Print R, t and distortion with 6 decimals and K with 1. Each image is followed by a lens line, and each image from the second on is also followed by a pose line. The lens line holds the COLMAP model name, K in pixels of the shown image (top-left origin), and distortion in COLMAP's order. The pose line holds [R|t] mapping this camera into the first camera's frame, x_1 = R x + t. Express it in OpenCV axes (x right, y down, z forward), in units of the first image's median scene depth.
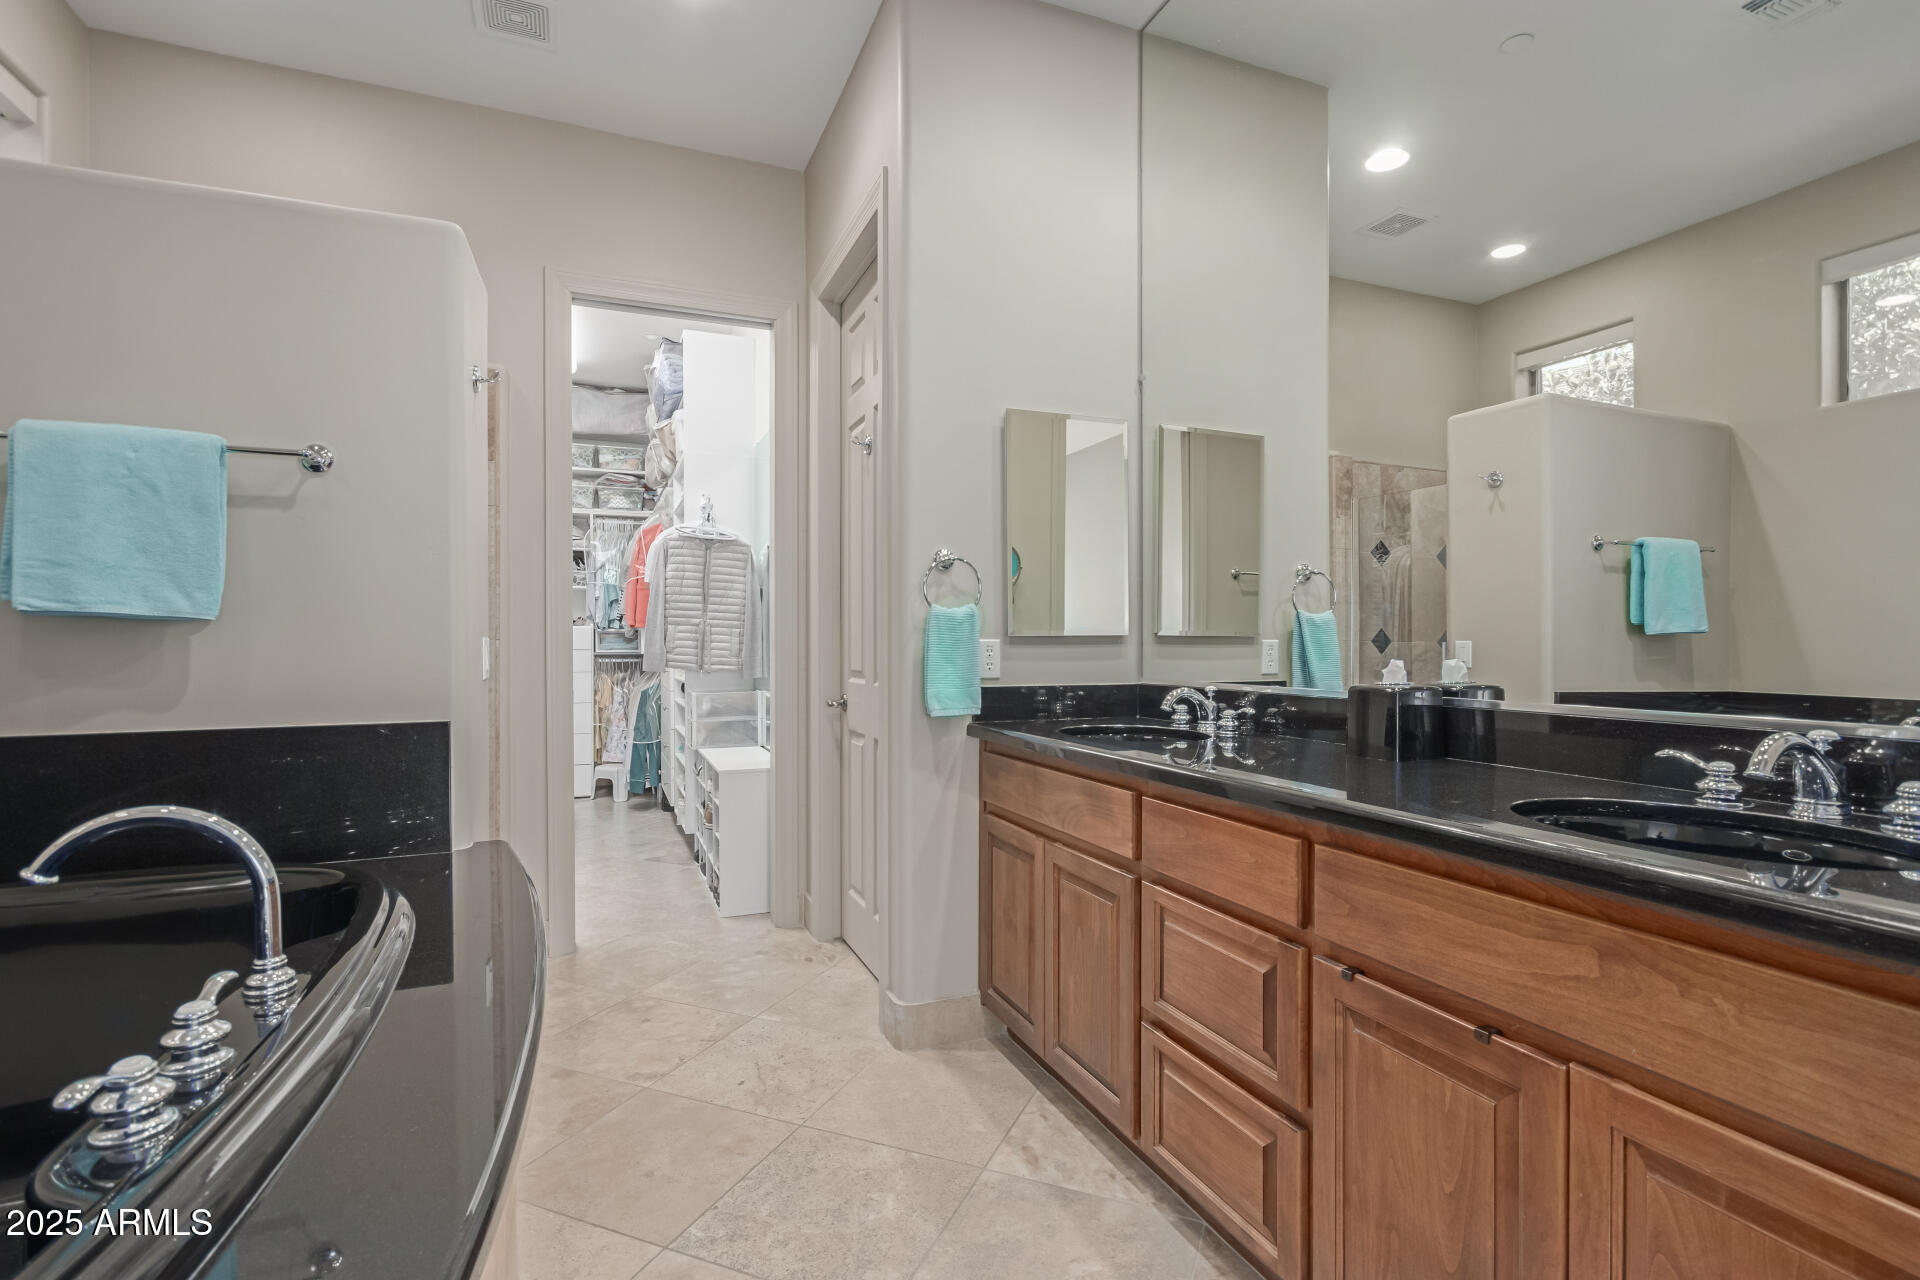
lens RADIAL K [[894.3, 0, 957.4], [0, 894.3, 649.9], [0, 0, 1]] dist [0.001012, -0.001299]
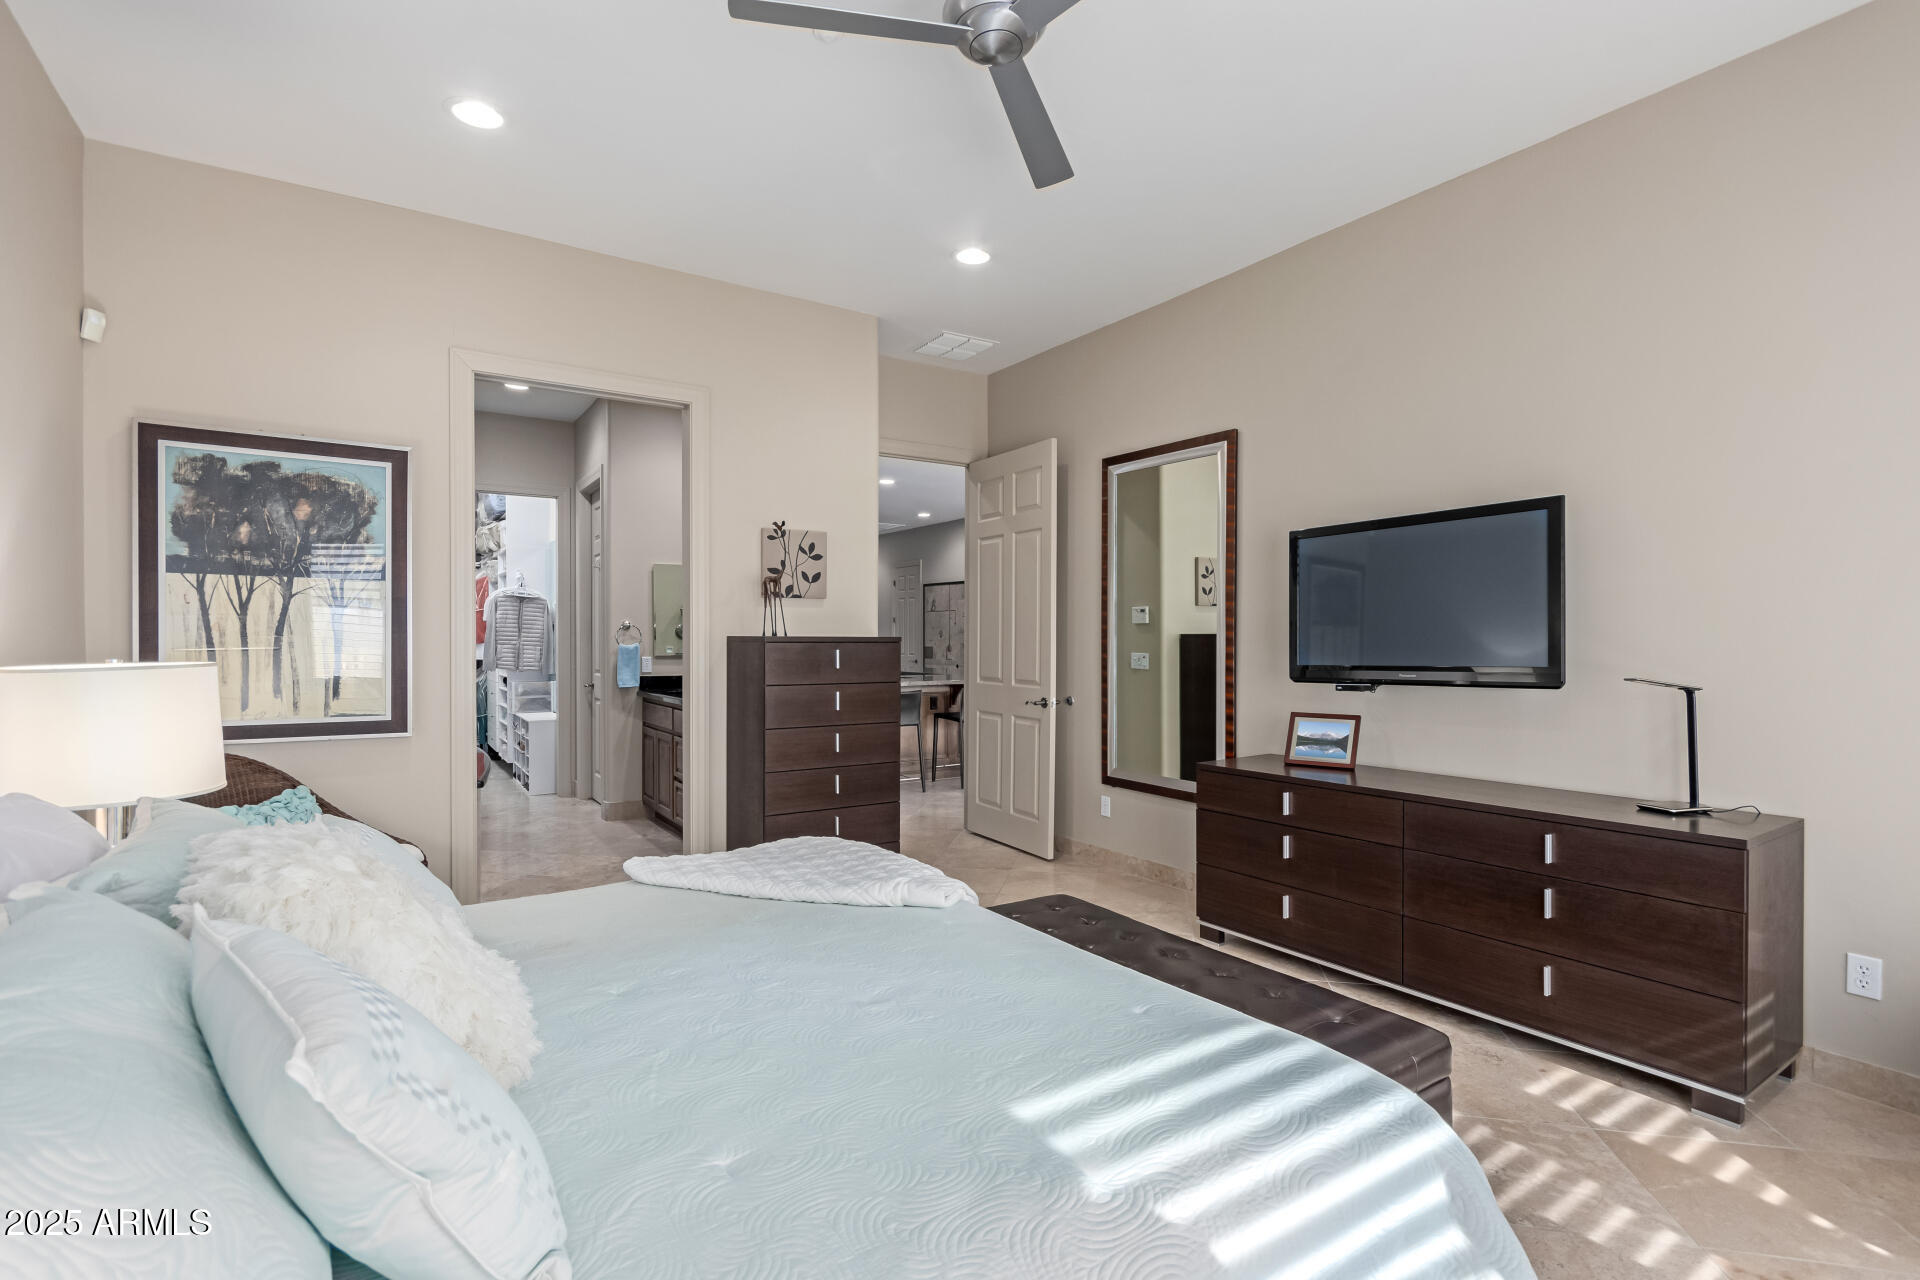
lens RADIAL K [[894.3, 0, 957.4], [0, 894.3, 649.9], [0, 0, 1]] dist [0.001012, -0.001299]
pose [[0.981349, -0.000044, 0.192233, 0.289781], [-0.000291, 0.999998, 0.001715, -0.025674], [-0.192233, -0.001739, 0.981348, -1.147136]]
